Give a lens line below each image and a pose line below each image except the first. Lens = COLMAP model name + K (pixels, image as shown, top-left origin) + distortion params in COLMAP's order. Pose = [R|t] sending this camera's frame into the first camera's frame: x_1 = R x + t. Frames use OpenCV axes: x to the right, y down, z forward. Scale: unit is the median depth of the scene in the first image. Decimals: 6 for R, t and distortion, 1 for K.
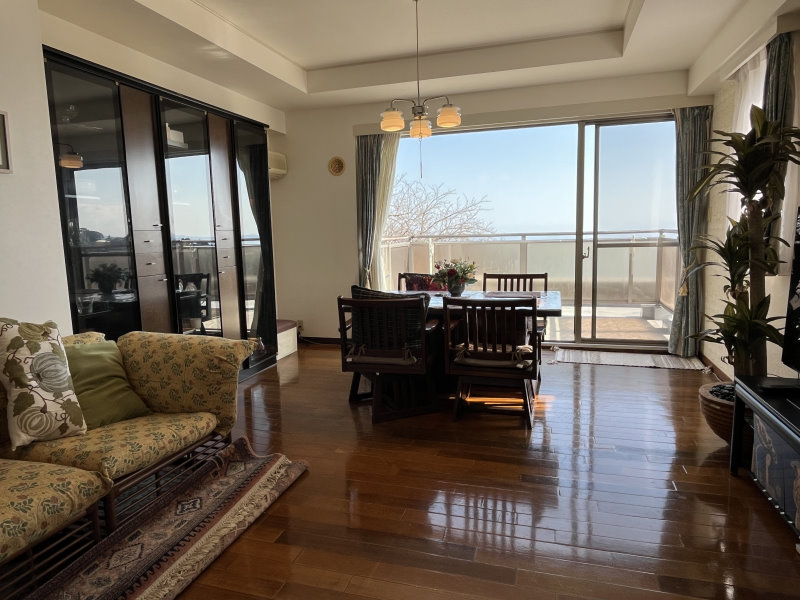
lens RADIAL K [[528.9, 0, 400.0], [0, 528.9, 300.0], [0, 0, 1]] dist [0.000582, -0.003863]
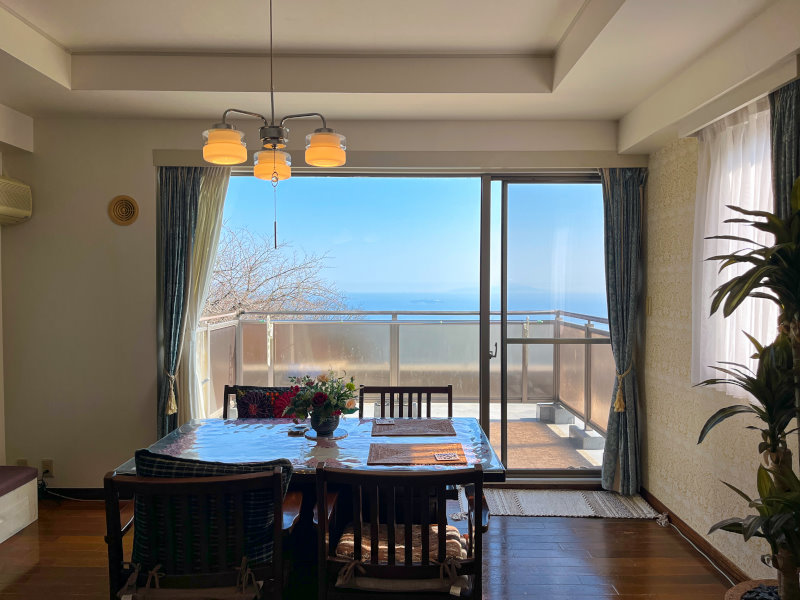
lens RADIAL K [[587.8, 0, 400.0], [0, 587.8, 300.0], [0, 0, 1]] dist [0.049974, -0.057972]
pose [[0.954005, 0.020144, 0.299112, -0.017257], [0.009122, 0.995328, -0.096124, -0.088375], [-0.299651, 0.094431, 0.949364, 0.281017]]
